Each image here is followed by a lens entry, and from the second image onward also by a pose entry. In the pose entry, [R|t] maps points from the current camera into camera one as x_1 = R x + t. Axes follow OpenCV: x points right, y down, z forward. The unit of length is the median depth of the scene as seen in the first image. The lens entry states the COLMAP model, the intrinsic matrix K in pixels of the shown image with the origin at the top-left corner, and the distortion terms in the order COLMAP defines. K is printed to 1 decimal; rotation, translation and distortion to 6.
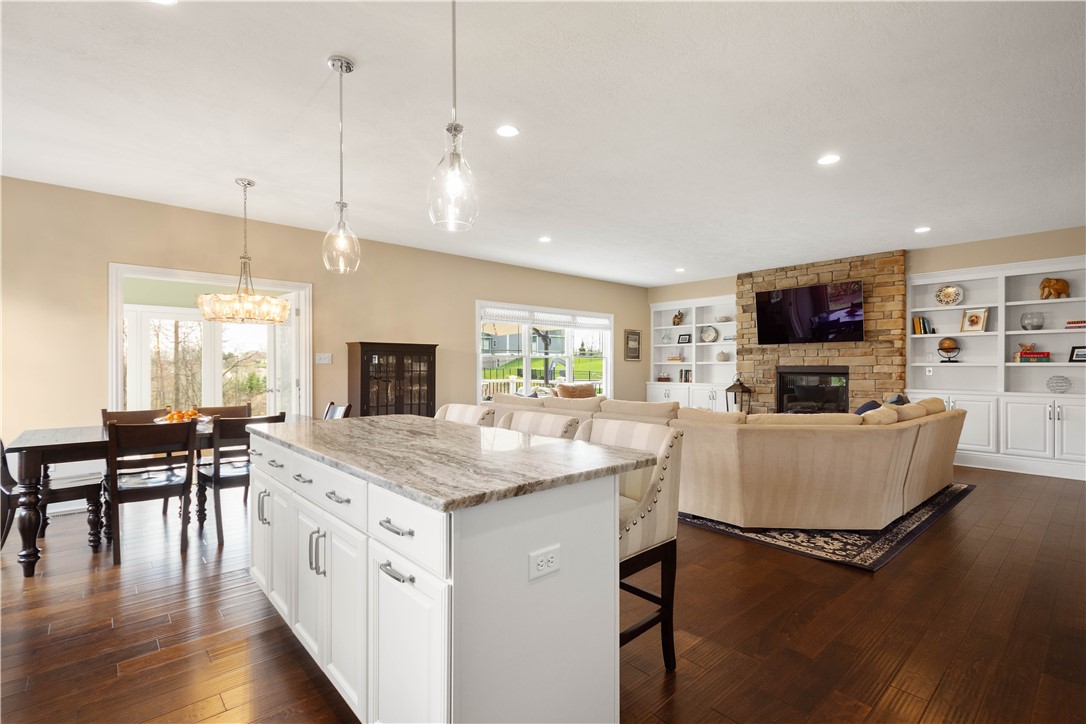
lens RADIAL K [[486.8, 0, 545.6], [0, 486.8, 367.1], [0, 0, 1]] dist [0.014060, -0.000239]
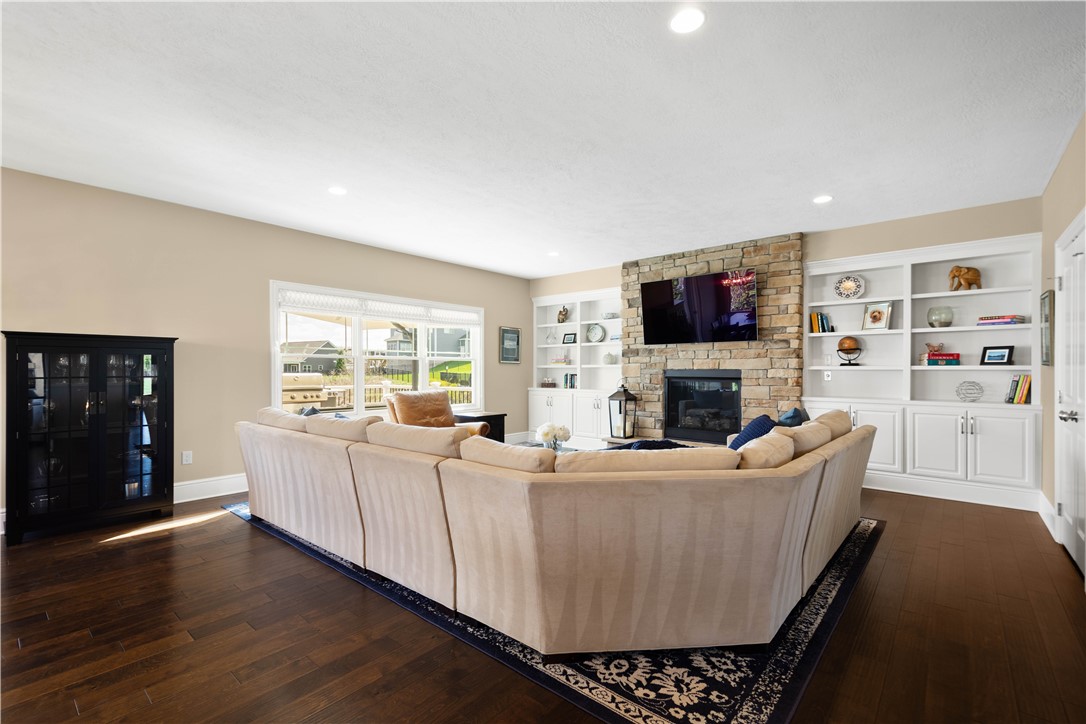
lens RADIAL K [[472.9, 0, 538.0], [0, 472.9, 369.1], [0, 0, 1]] dist [0.021664, -0.000131]
pose [[0.991807, 0.000334, 0.127746, 0.172644], [0.000049, 0.999996, -0.002994, -0.000780], [-0.127746, 0.002975, 0.991802, 0.239494]]
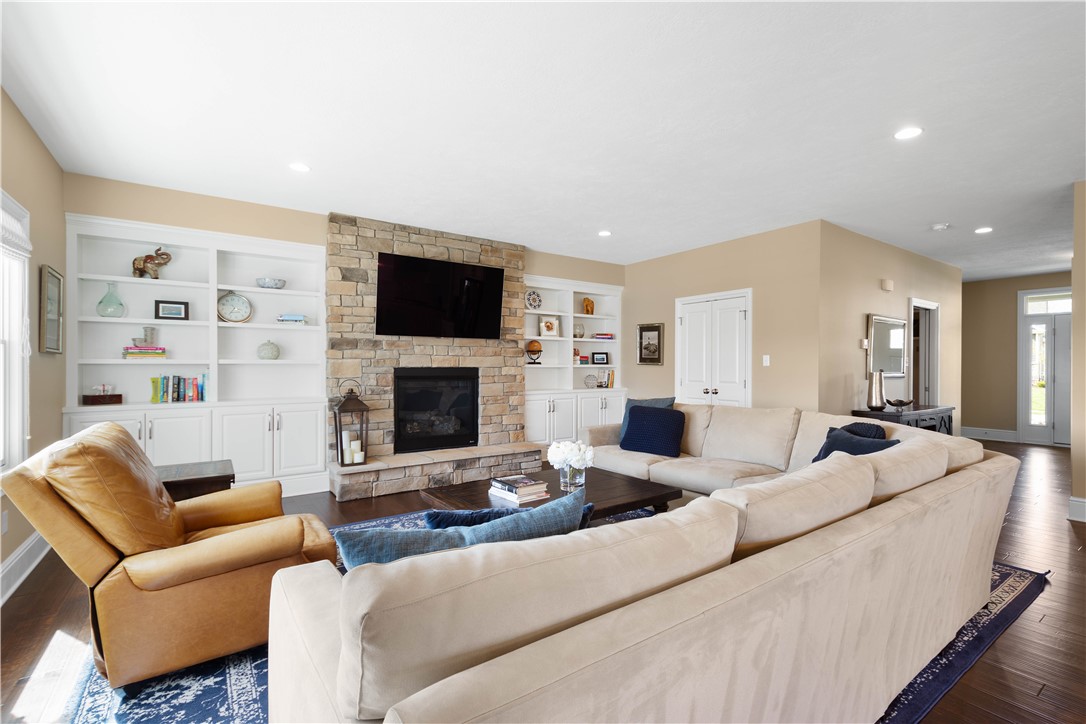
lens RADIAL K [[486.8, 0, 545.6], [0, 486.8, 367.1], [0, 0, 1]] dist [0.014060, -0.000239]
pose [[0.120196, -0.005382, 0.992736, -0.209325], [-0.002083, 0.999982, 0.005674, -0.008474], [-0.992748, -0.002750, 0.120183, 0.835119]]
